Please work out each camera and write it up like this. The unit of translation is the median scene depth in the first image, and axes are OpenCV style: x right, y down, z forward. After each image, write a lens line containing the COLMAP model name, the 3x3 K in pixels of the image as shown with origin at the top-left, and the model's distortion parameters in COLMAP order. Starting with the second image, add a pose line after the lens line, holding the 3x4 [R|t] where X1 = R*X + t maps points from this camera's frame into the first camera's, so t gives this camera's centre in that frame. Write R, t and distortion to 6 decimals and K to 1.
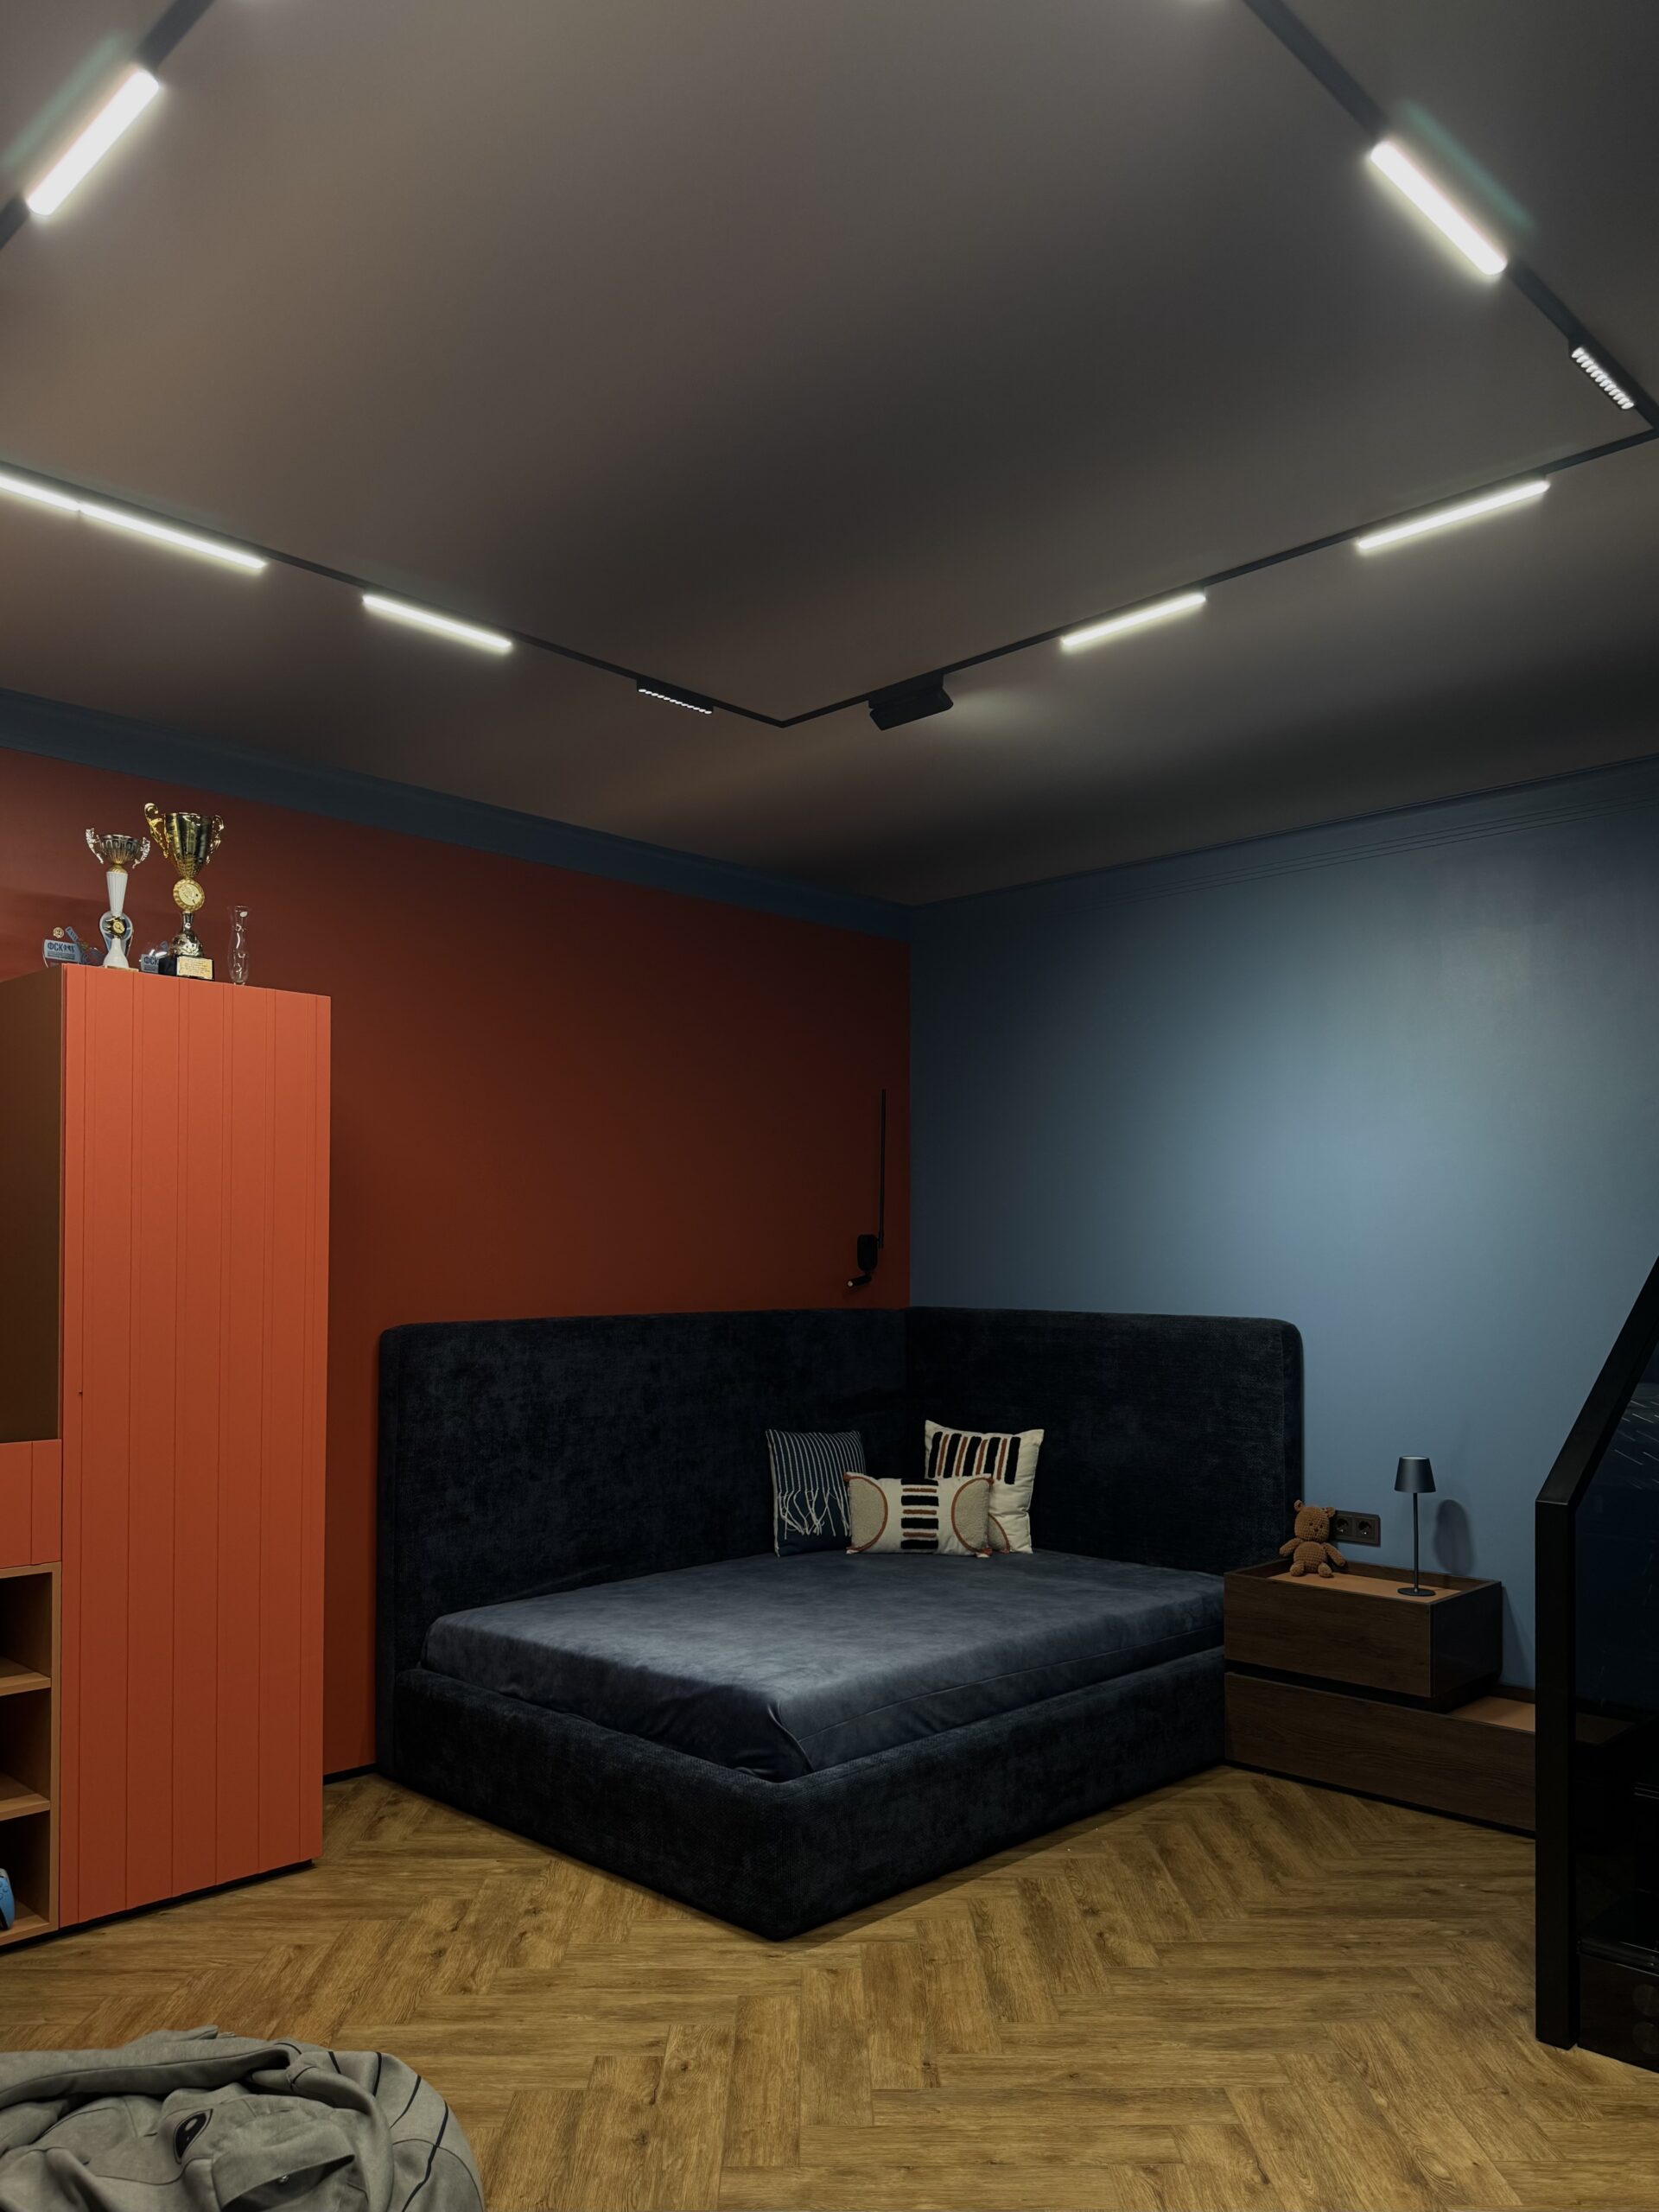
lens RADIAL K [[1636.9, 0, 837.7], [0, 1636.9, 1199.5], [0, 0, 1]] dist [-0.004010, -0.005046]
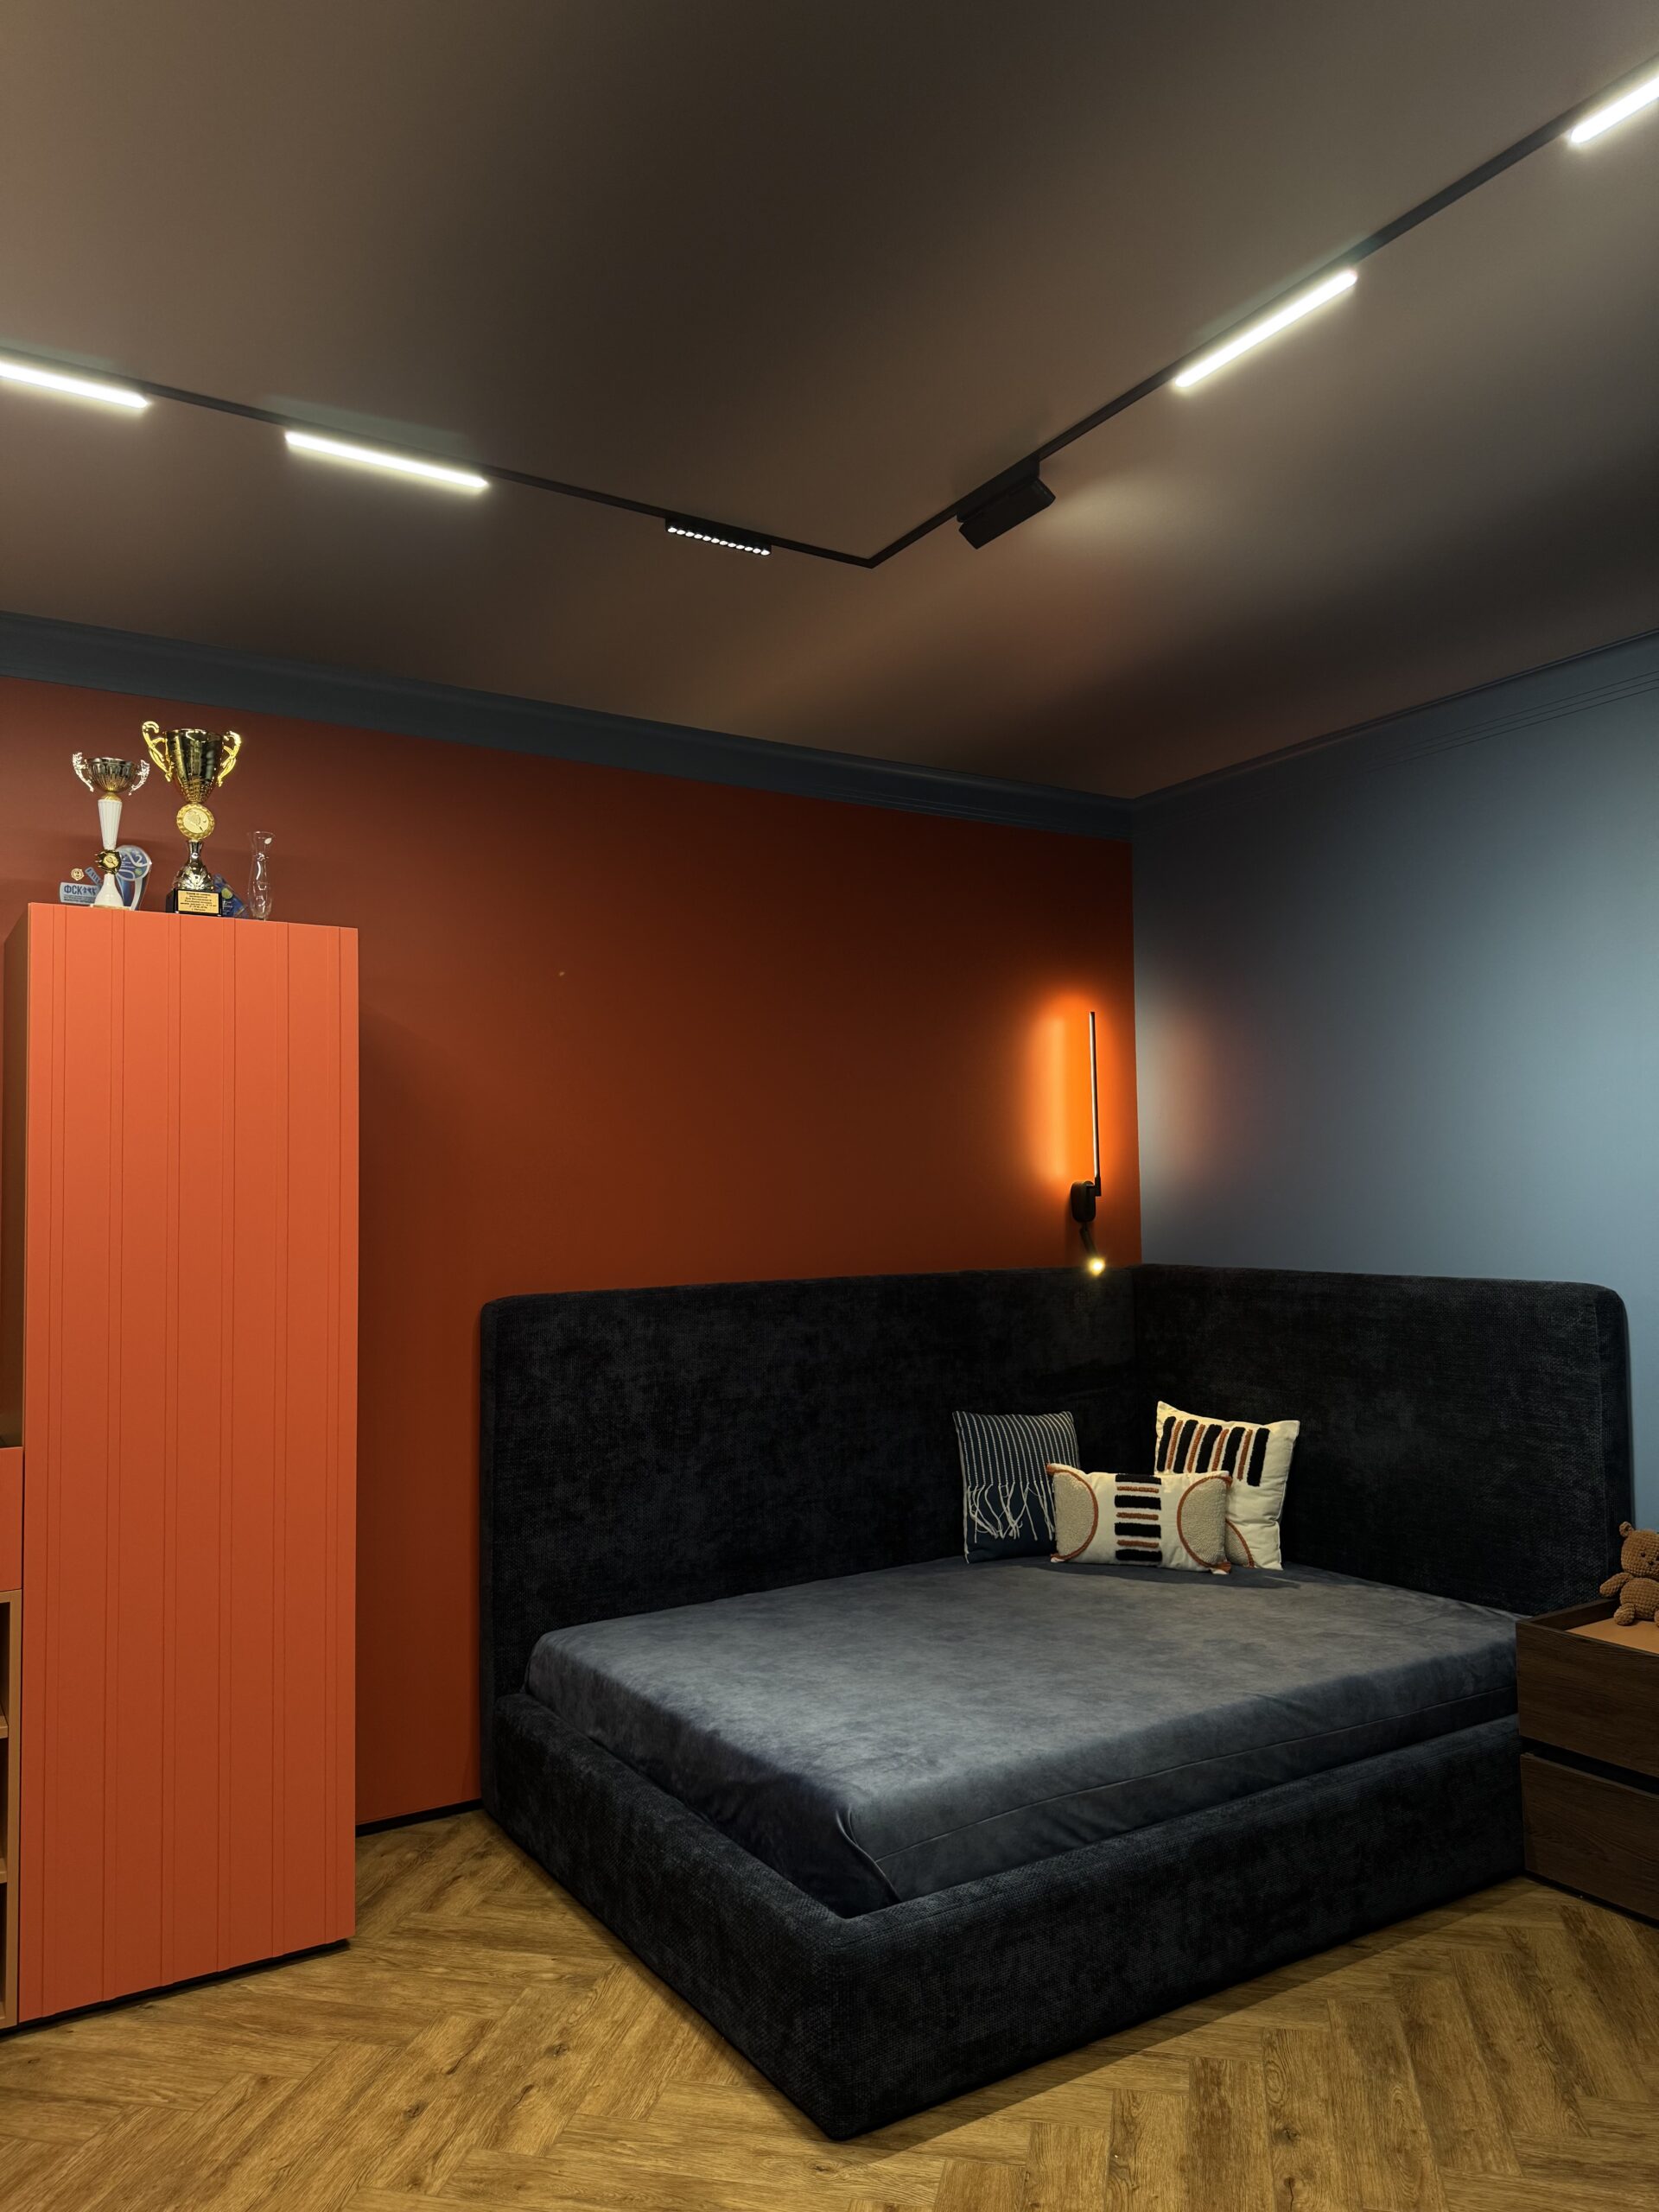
lens RADIAL K [[1568.4, 0, 832.6], [0, 1568.4, 1069.6], [0, 0, 1]] dist [0.004216, 0.003634]
pose [[0.972769, -0.029080, -0.229945, 0.122671], [0.020016, 0.998932, -0.041651, -0.008529], [0.230910, 0.035914, 0.972312, 0.238784]]
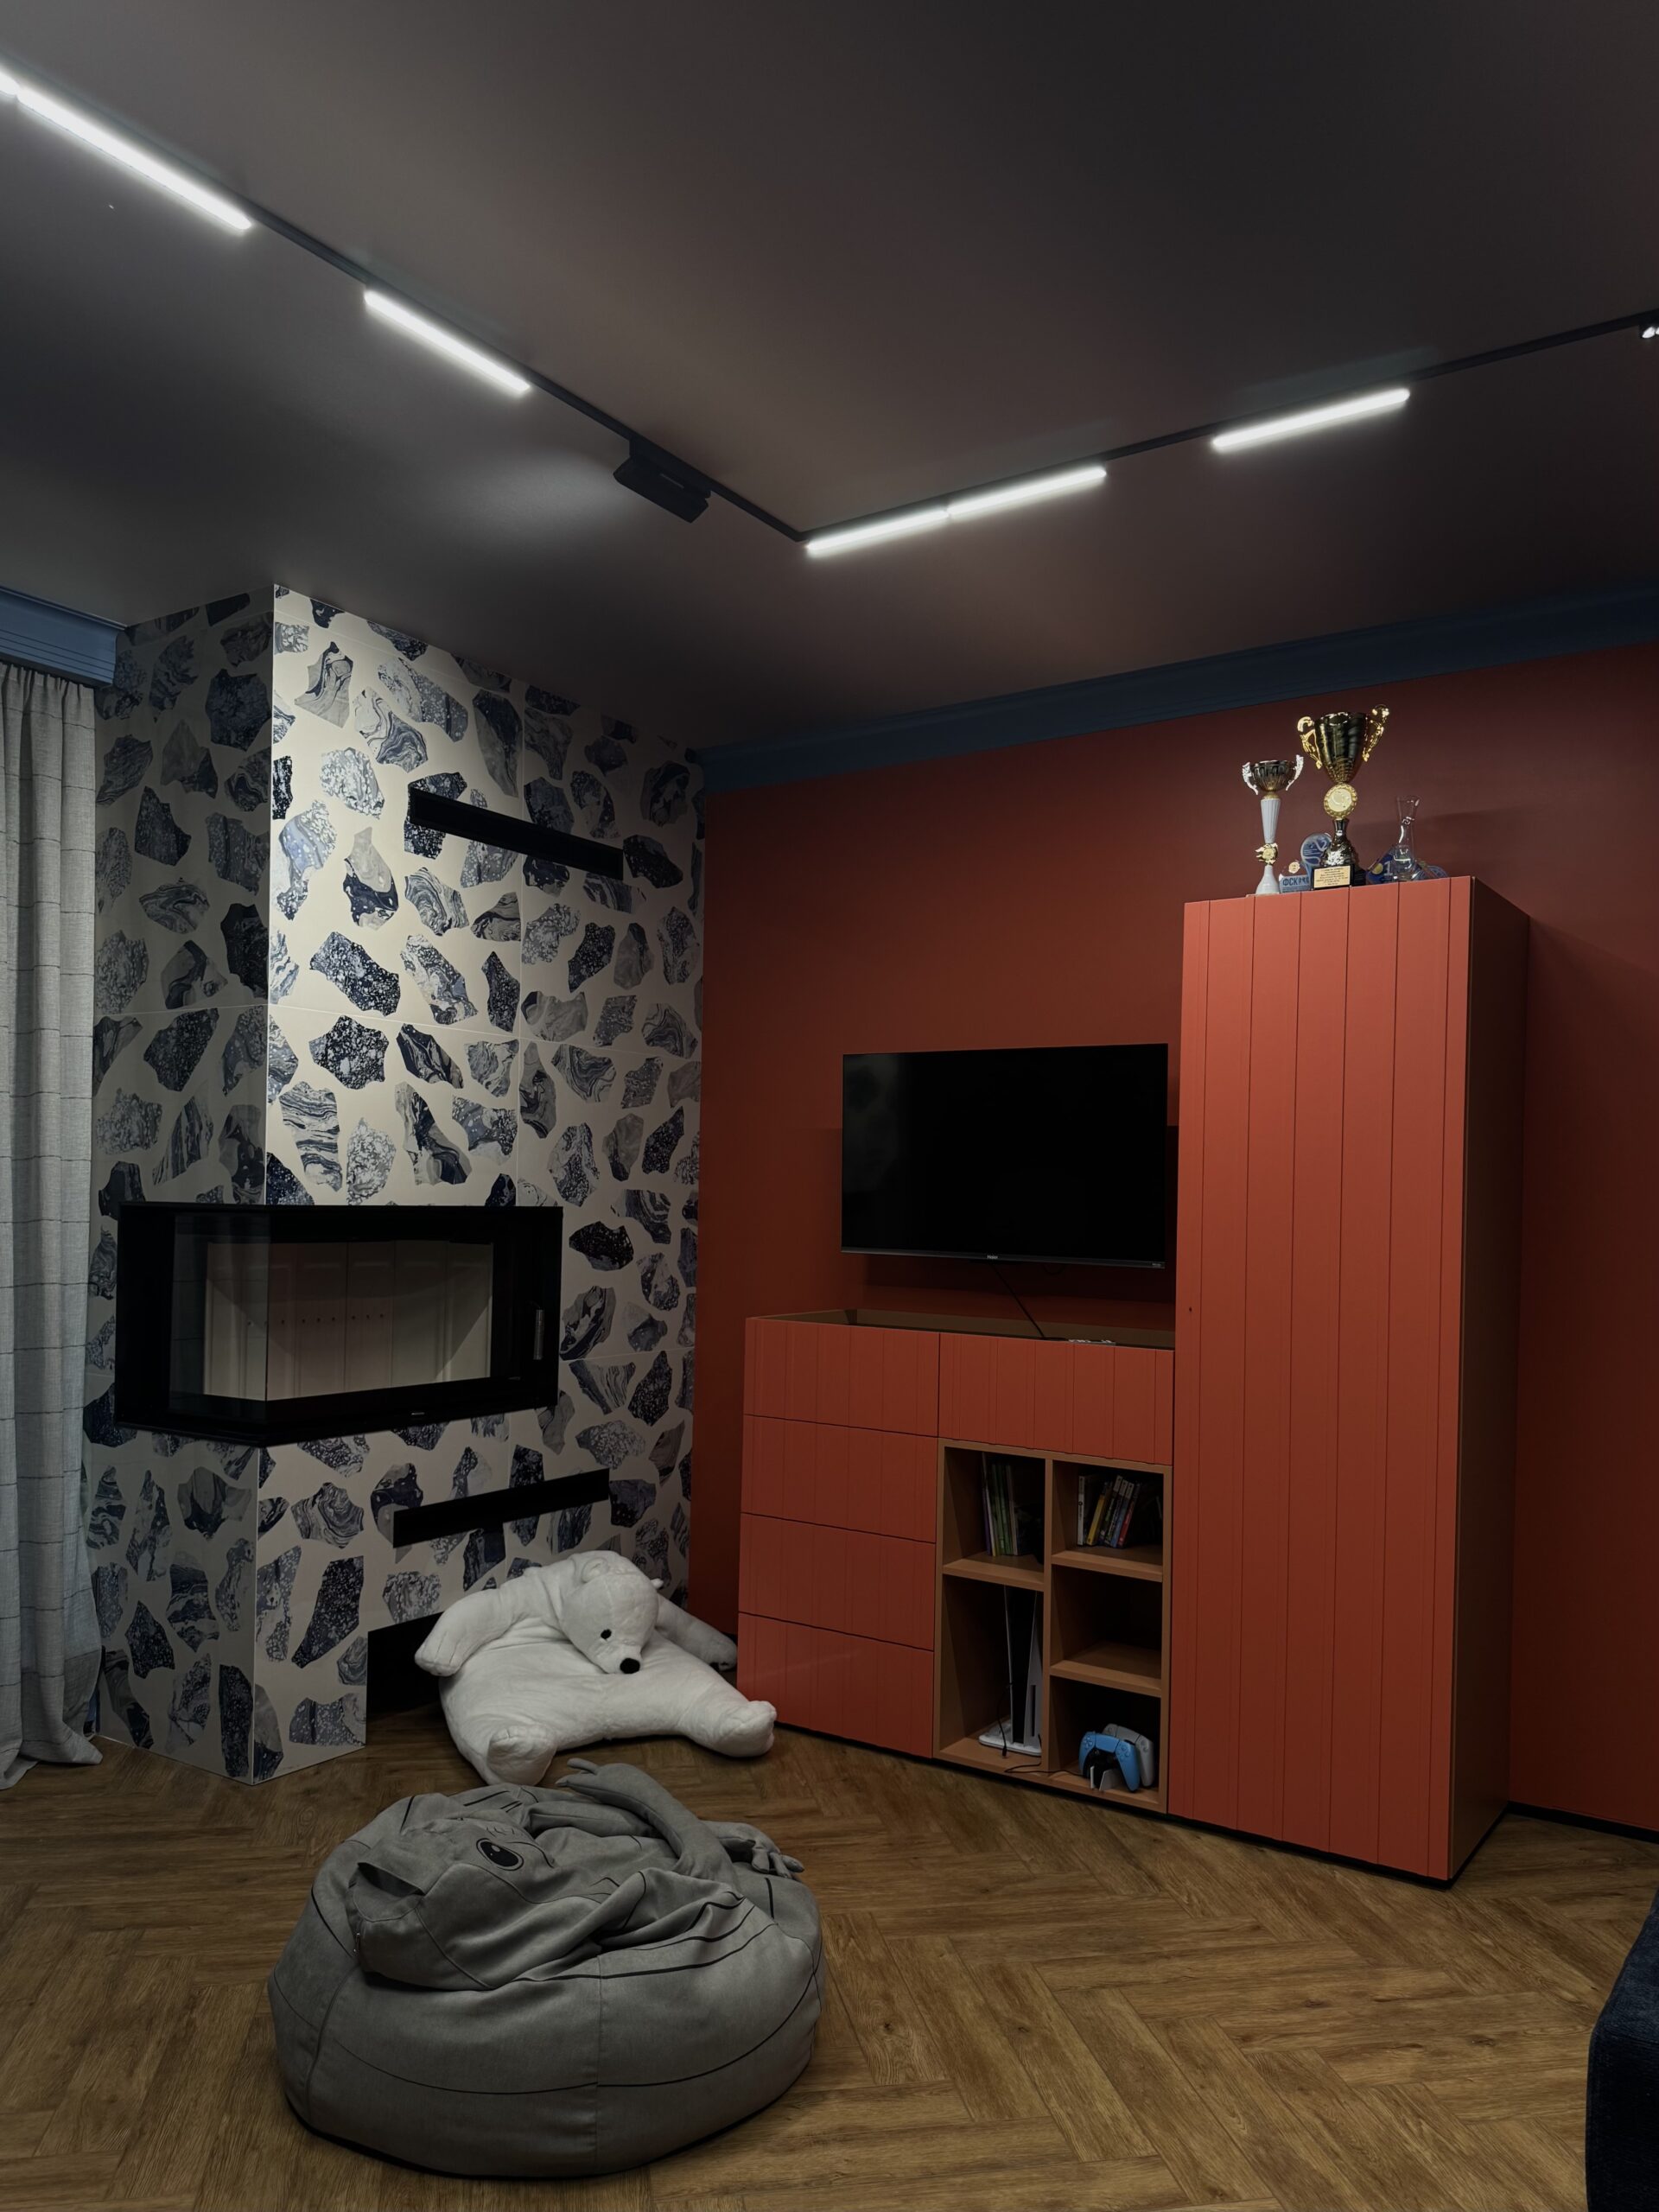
lens RADIAL K [[1636.9, 0, 837.7], [0, 1636.9, 1199.5], [0, 0, 1]] dist [-0.004010, -0.005046]
pose [[0.179970, 0.004939, -0.983660, 0.456155], [0.018496, 0.999794, 0.008404, 0.028303], [0.983498, -0.019706, 0.179841, 0.518103]]
